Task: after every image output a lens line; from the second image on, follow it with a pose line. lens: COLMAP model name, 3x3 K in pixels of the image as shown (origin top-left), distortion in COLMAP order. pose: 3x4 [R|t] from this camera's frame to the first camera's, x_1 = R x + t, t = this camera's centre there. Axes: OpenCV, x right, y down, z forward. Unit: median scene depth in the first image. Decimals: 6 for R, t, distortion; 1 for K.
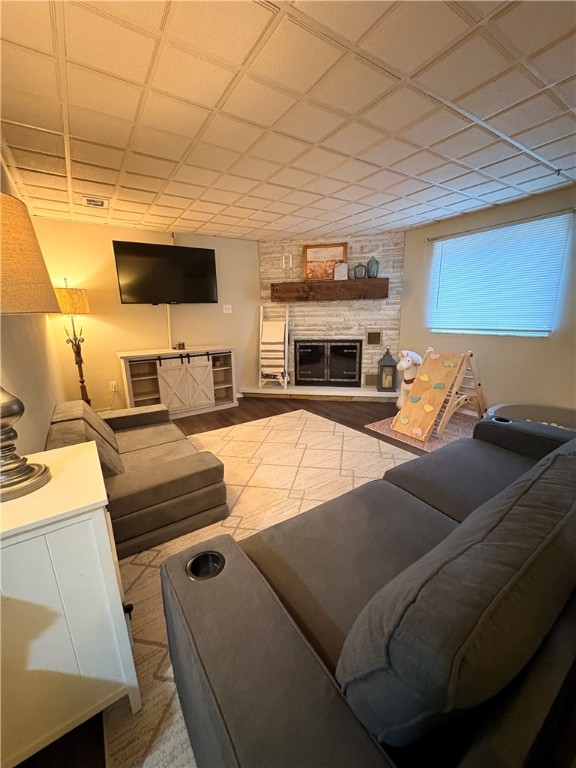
lens RADIAL K [[306.8, 0, 288.0], [0, 306.8, 384.0], [0, 0, 1]] dist [0.001839, 0.000203]
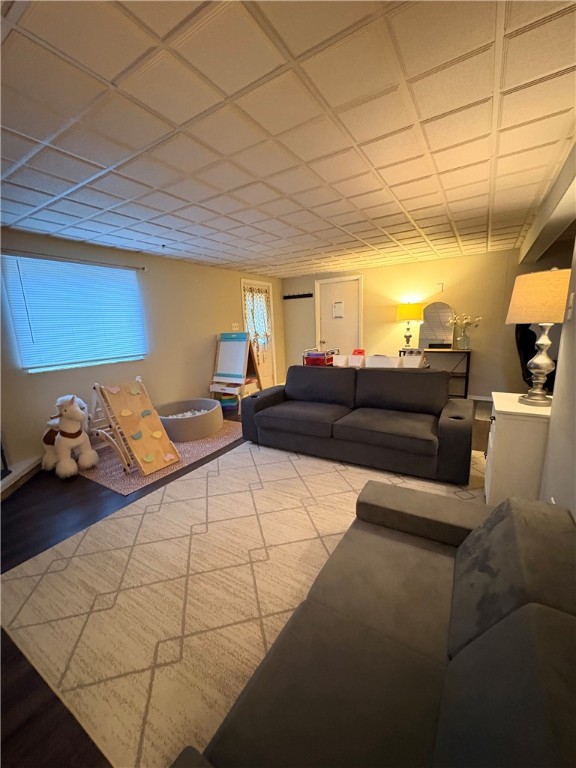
lens RADIAL K [[306.8, 0, 288.0], [0, 306.8, 384.0], [0, 0, 1]] dist [0.001839, 0.000203]
pose [[-0.417178, -0.128642, 0.899674, -0.453113], [0.262398, 0.930724, 0.254755, -0.163822], [-0.870120, 0.342351, -0.354522, 0.696031]]
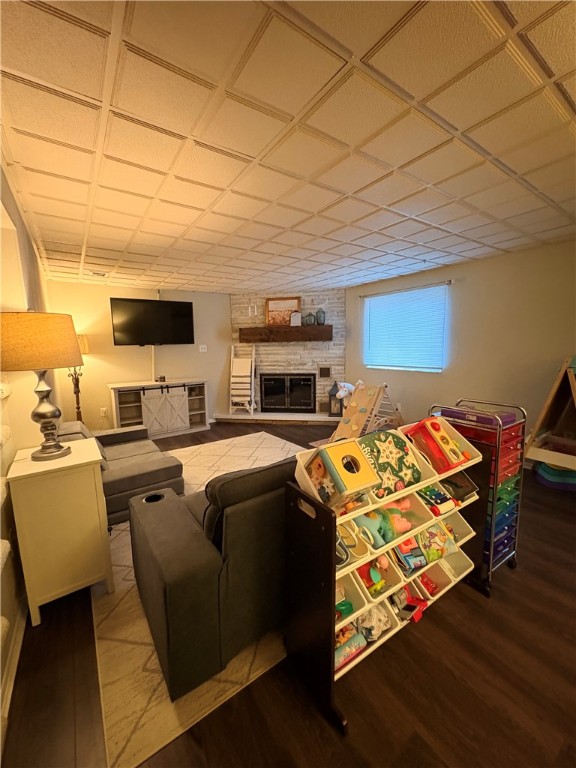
lens RADIAL K [[306.8, 0, 288.0], [0, 306.8, 384.0], [0, 0, 1]] dist [0.001839, 0.000203]
pose [[0.999612, -0.000109, 0.027865, 0.110082], [0.002942, 0.994818, -0.101627, 0.020257], [-0.027709, 0.101670, 0.994432, -0.209693]]
